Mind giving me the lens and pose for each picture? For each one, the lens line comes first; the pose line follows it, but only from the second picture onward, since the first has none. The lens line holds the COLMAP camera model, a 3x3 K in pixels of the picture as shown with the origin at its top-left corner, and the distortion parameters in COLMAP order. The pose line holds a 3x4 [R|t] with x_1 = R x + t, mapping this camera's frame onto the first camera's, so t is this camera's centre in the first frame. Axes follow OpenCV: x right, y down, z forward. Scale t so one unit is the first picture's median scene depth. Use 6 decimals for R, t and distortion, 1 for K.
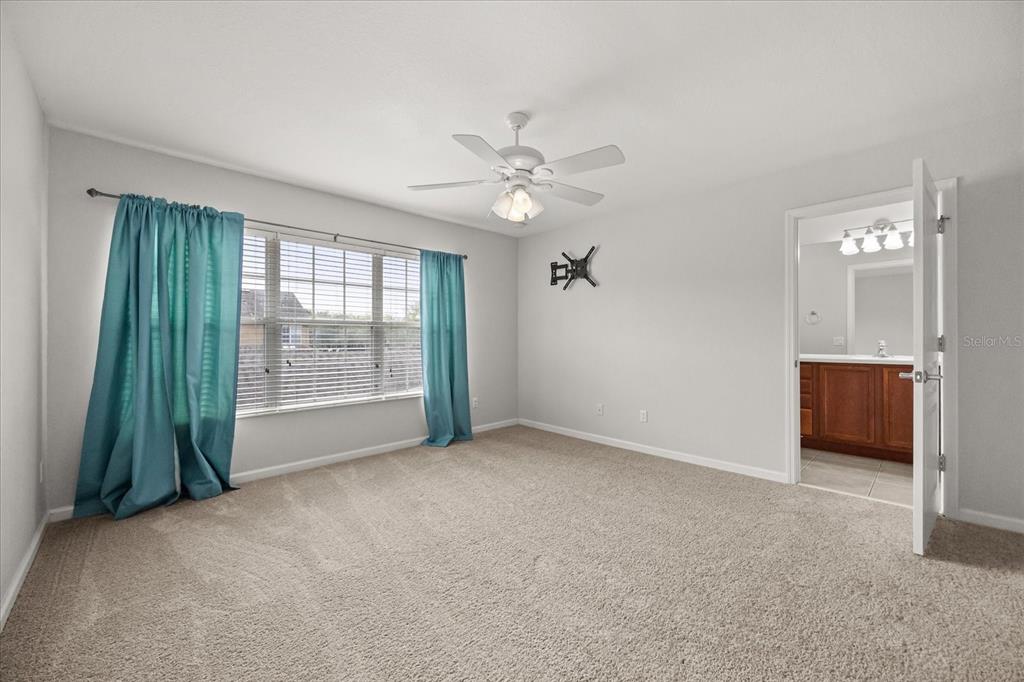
lens RADIAL K [[398.0, 0, 508.4], [0, 398.0, 340.0], [0, 0, 1]] dist [0.001114, 0.000172]
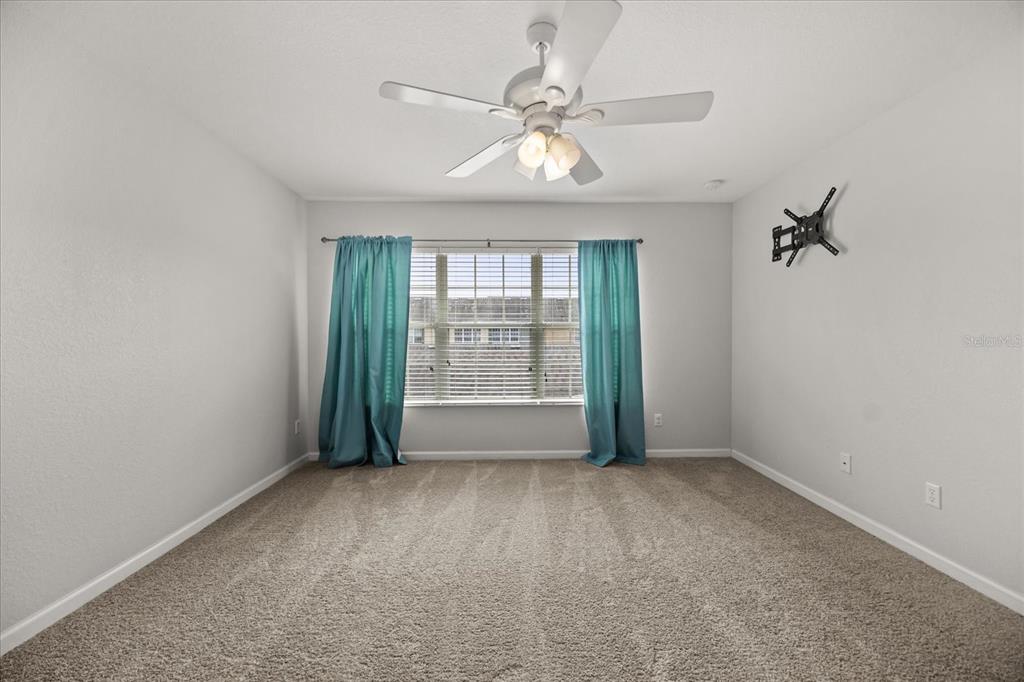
lens RADIAL K [[383.6, 0, 512.1], [0, 383.6, 347.7], [0, 0, 1]] dist [-0.003293, -0.000005]
pose [[0.743370, 0.016300, -0.668682, 0.266523], [-0.003375, 0.999782, 0.020620, -0.006381], [0.668872, -0.013071, 0.743263, 0.278163]]
